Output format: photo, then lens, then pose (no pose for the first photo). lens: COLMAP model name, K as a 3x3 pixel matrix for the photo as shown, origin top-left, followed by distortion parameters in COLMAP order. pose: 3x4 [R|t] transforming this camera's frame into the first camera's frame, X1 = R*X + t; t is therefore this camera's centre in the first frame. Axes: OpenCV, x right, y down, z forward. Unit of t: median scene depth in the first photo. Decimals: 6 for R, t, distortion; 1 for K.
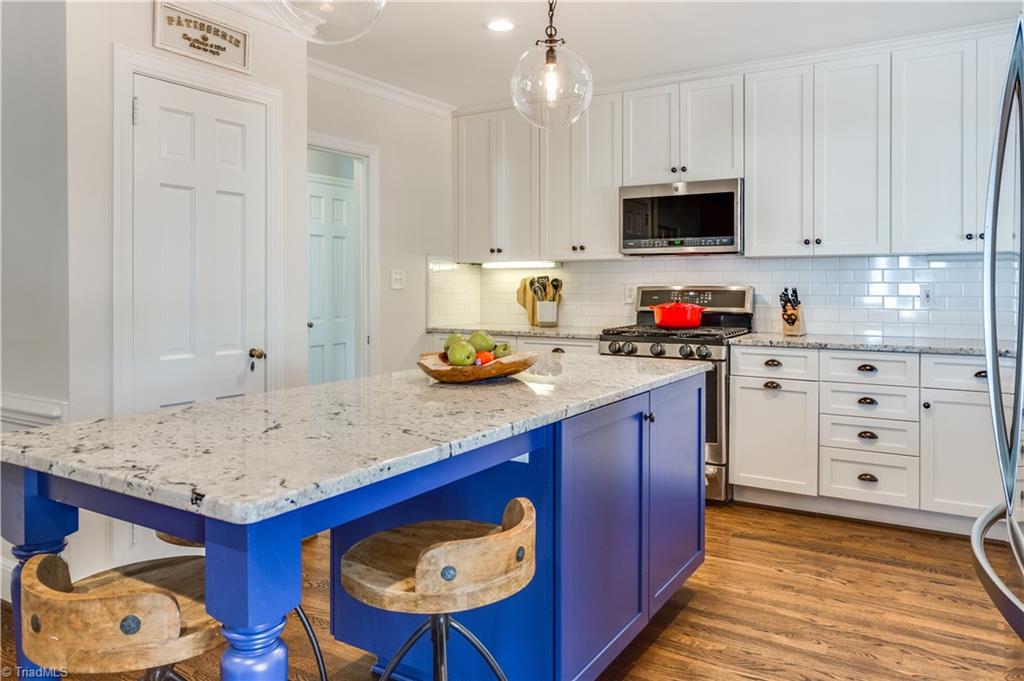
lens RADIAL K [[735.0, 0, 513.0], [0, 735.0, 285.3], [0, 0, 1]] dist [-0.002584, 0.001465]
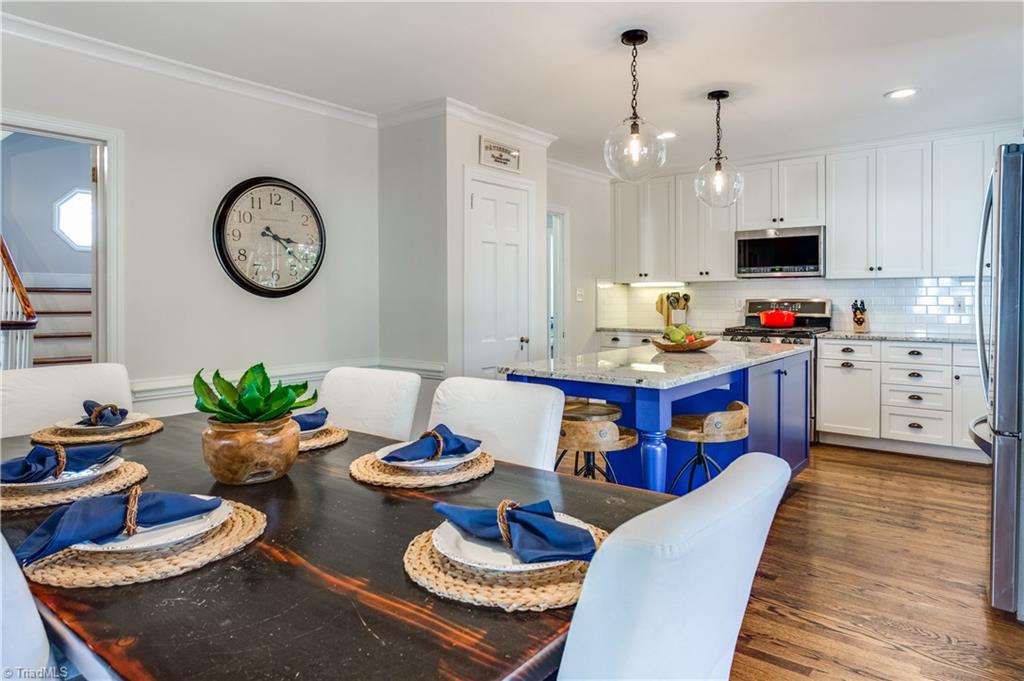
lens RADIAL K [[623.7, 0, 512.4], [0, 623.7, 301.2], [0, 0, 1]] dist [-0.000740, 0.000384]
pose [[0.992089, -0.002125, -0.125522, -0.154588], [0.002757, 0.999984, 0.004861, -0.002021], [0.125510, -0.005169, 0.992079, -0.325887]]
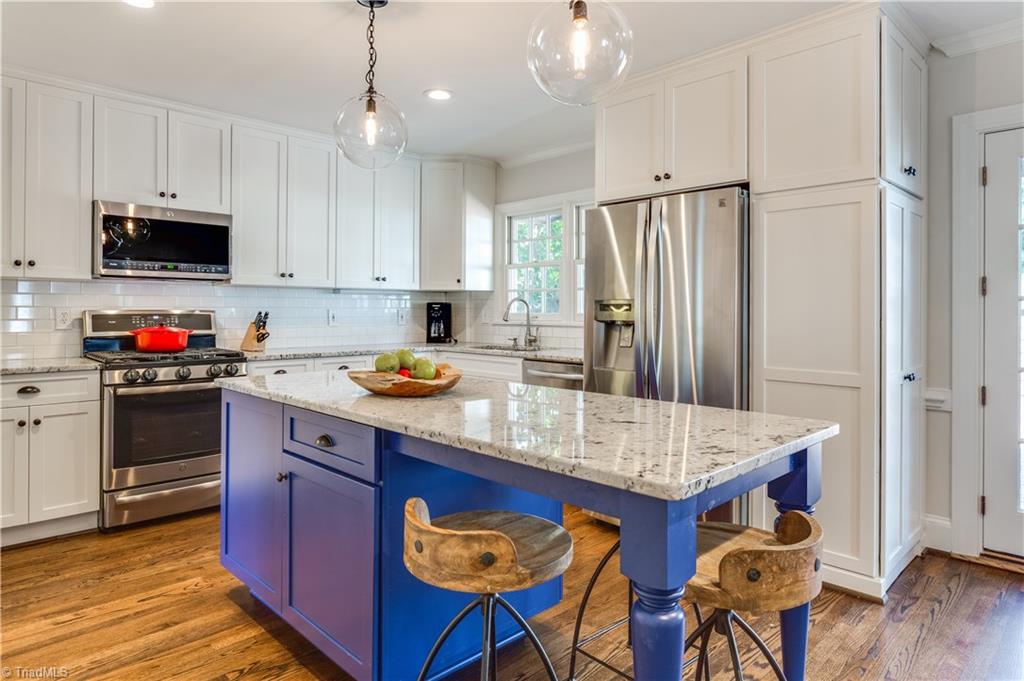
lens RADIAL K [[614.7, 0, 512.7], [0, 614.7, 310.3], [0, 0, 1]] dist [-0.001274, -0.000590]
pose [[0.234357, 0.001722, 0.972149, -0.513111], [-0.001252, 0.999998, -0.001469, 0.002174], [-0.972150, -0.000873, 0.234359, 0.354485]]
